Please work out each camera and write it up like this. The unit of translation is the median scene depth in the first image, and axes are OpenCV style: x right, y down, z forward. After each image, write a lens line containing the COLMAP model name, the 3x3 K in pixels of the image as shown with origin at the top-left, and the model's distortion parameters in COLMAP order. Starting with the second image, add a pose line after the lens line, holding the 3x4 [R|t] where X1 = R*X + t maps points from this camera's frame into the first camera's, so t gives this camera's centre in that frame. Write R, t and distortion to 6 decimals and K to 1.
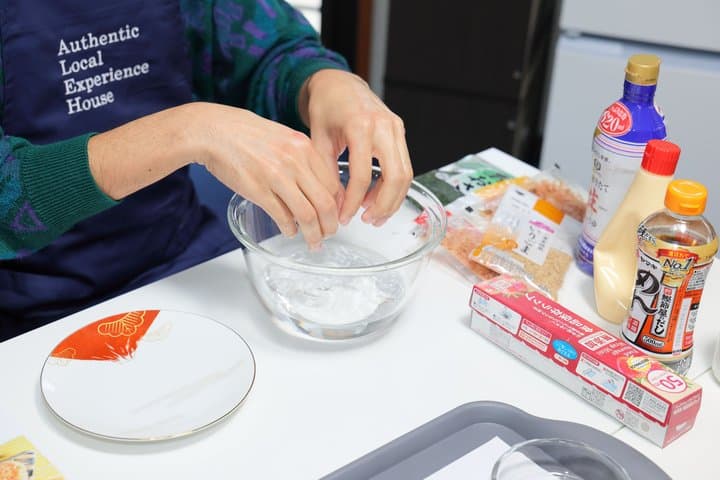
lens RADIAL K [[1200.6, 0, 358.8], [0, 1200.6, 243.8], [0, 0, 1]] dist [-0.037456, 0.000000]
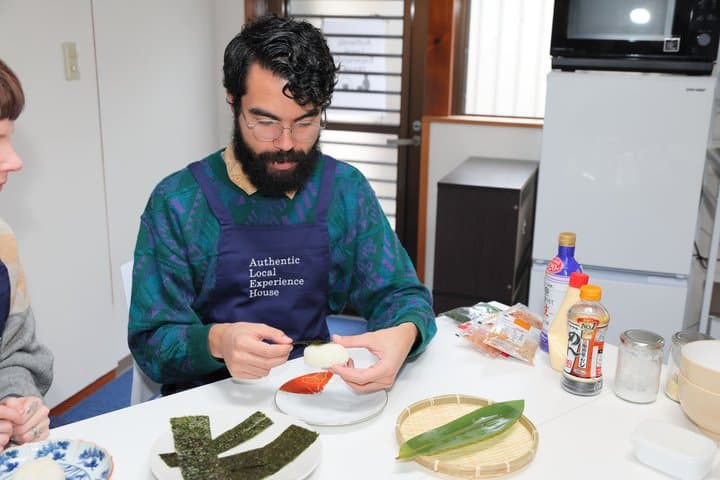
lens RADIAL K [[779.0, 0, 357.8], [0, 779.0, 247.8], [0, 0, 1]] dist [-0.015524, 0.000000]
pose [[0.997446, -0.011416, -0.070512, -0.012352], [-0.007562, 0.964724, -0.263156, 0.207654], [0.071029, 0.263017, 0.962173, -0.236698]]
